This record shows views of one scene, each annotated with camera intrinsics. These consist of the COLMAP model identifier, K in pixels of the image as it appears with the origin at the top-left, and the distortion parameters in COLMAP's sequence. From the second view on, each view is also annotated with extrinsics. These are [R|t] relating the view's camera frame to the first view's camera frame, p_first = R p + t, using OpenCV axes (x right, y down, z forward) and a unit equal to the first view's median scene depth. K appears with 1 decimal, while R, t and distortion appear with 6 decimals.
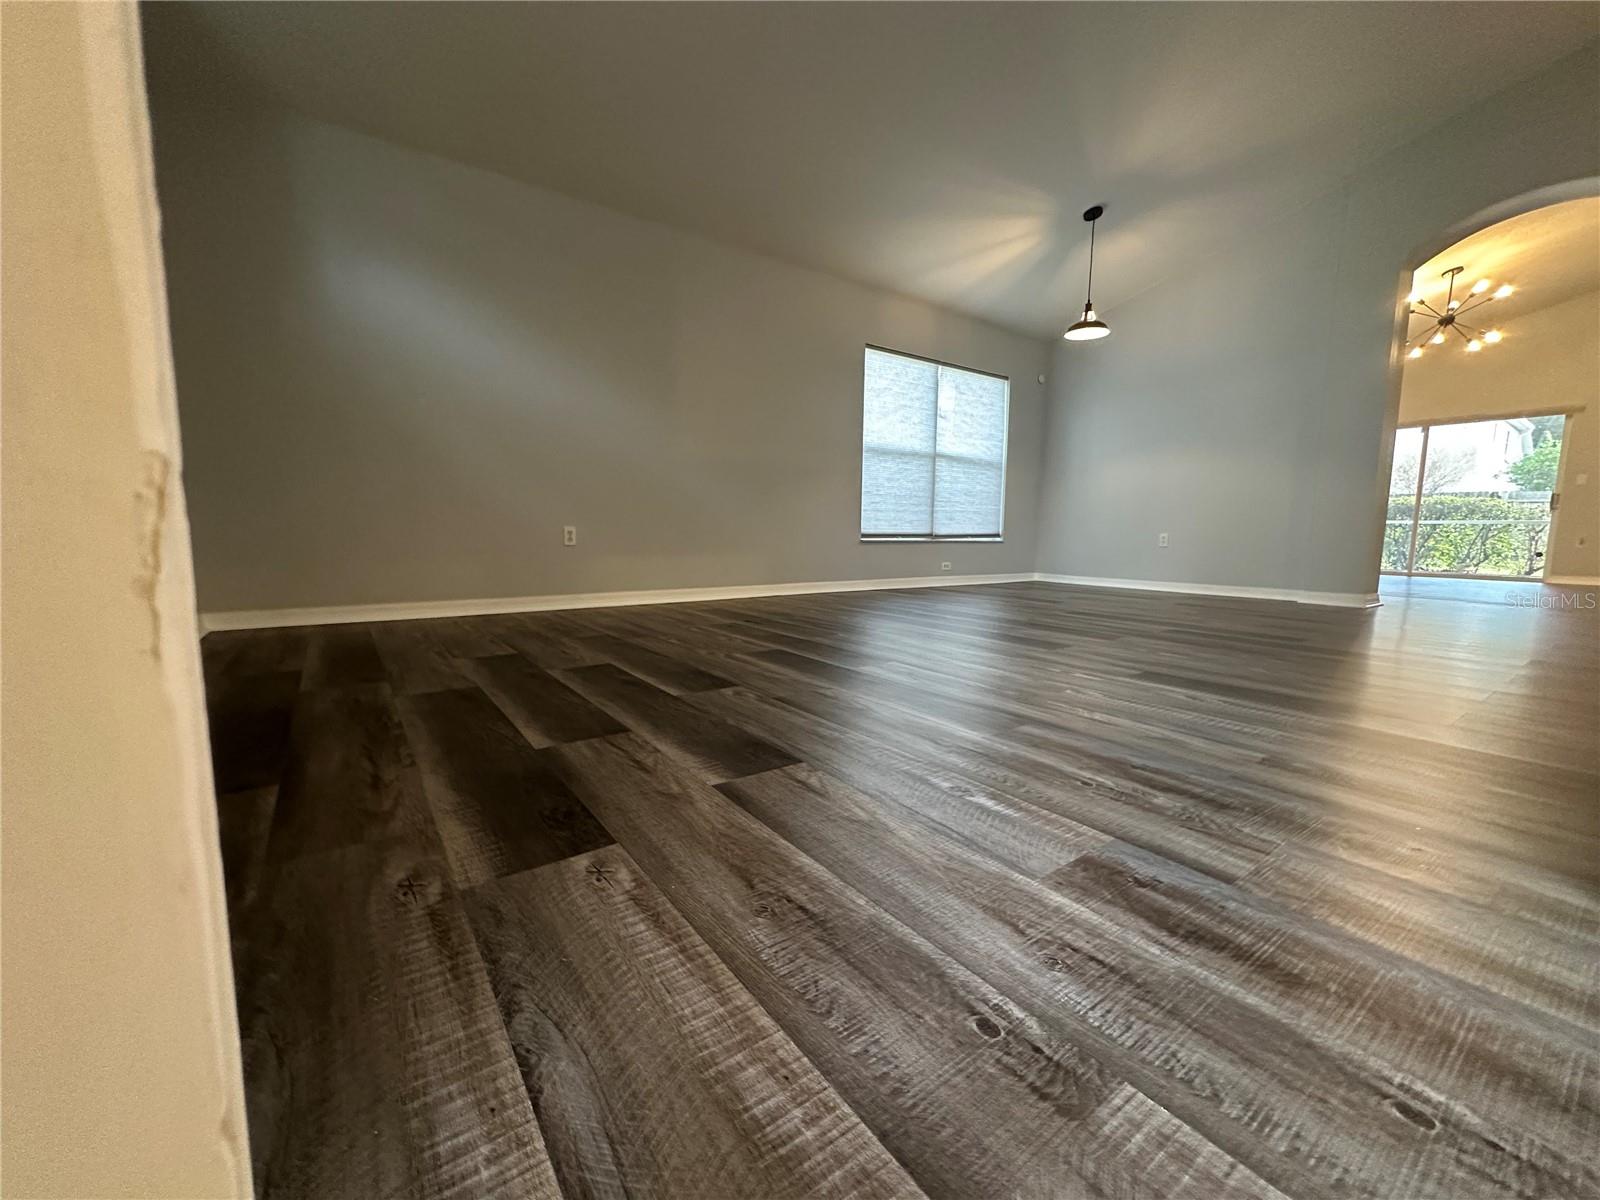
lens RADIAL K [[639.6, 0, 800.0], [0, 639.6, 600.0], [0, 0, 1]] dist [-0.000656, -0.000010]
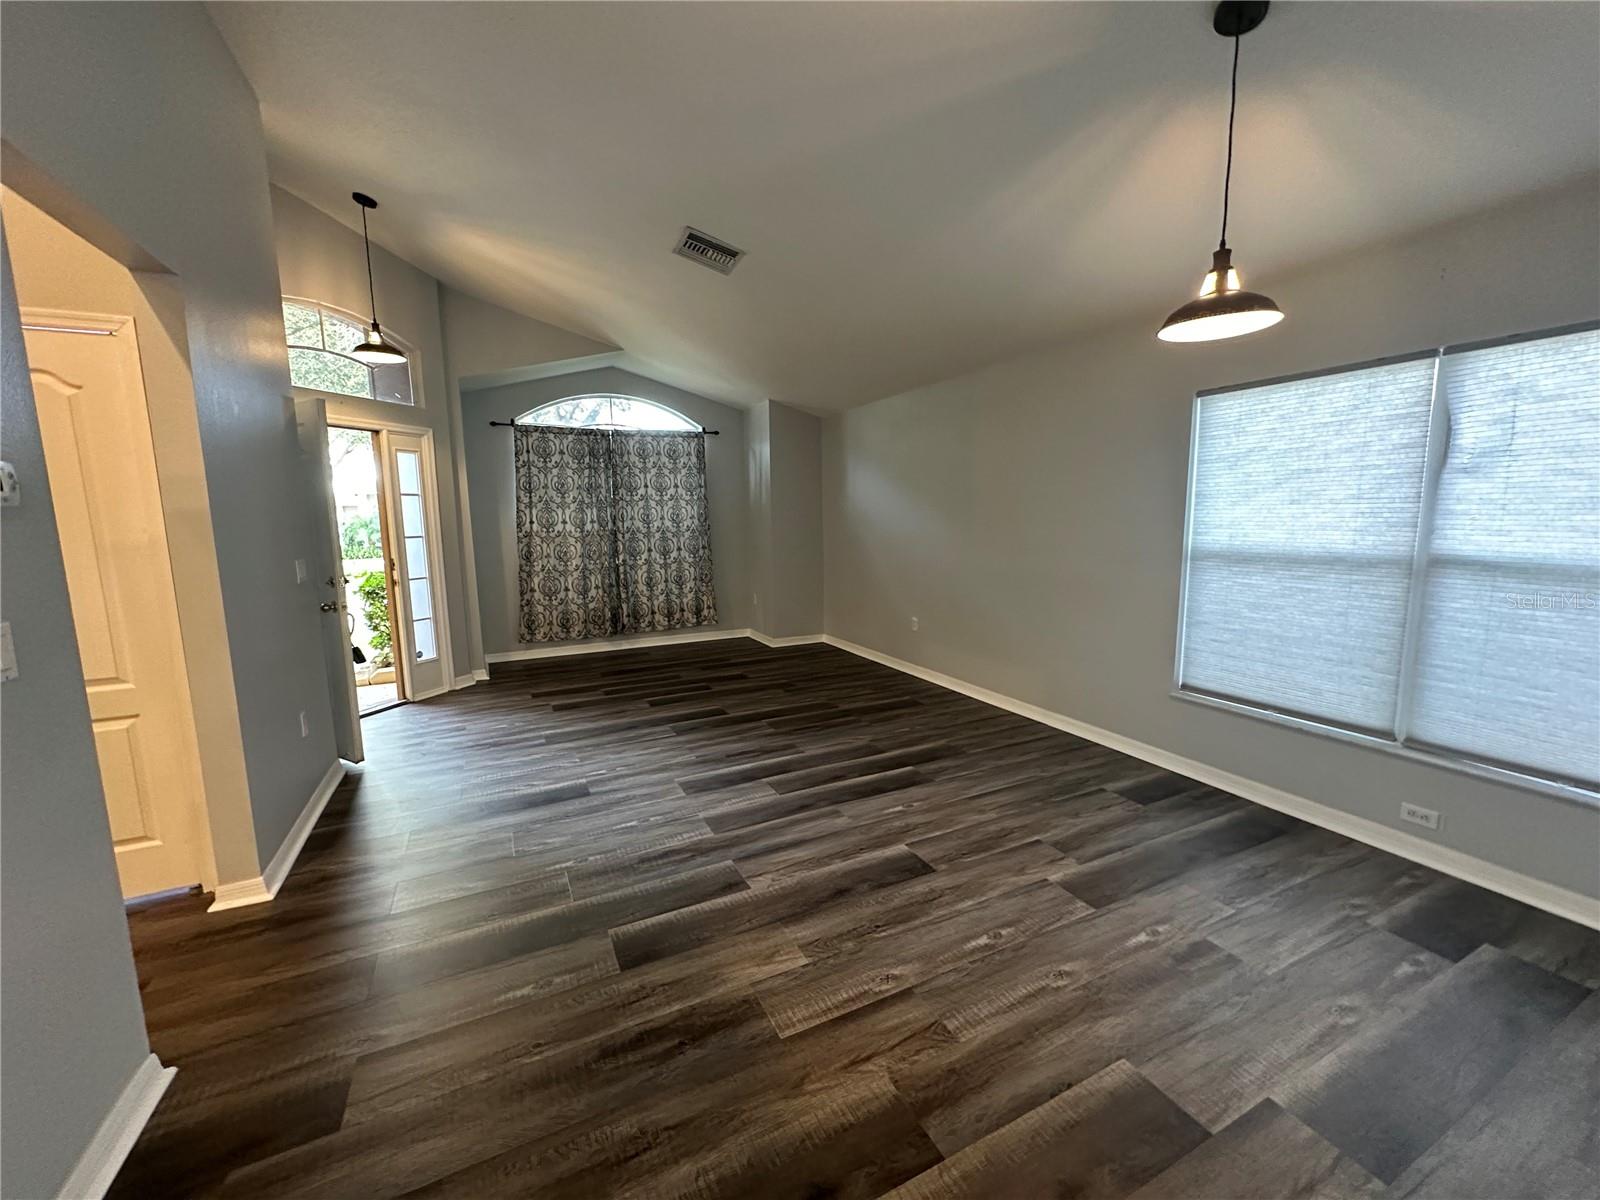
lens RADIAL K [[639.6, 0, 800.0], [0, 639.6, 600.0], [0, 0, 1]] dist [-0.000656, -0.000010]
pose [[-0.173614, 0.123386, -0.977054, 0.762267], [-0.096253, 0.985244, 0.141524, -0.235579], [0.980099, 0.118615, -0.159176, 0.696494]]
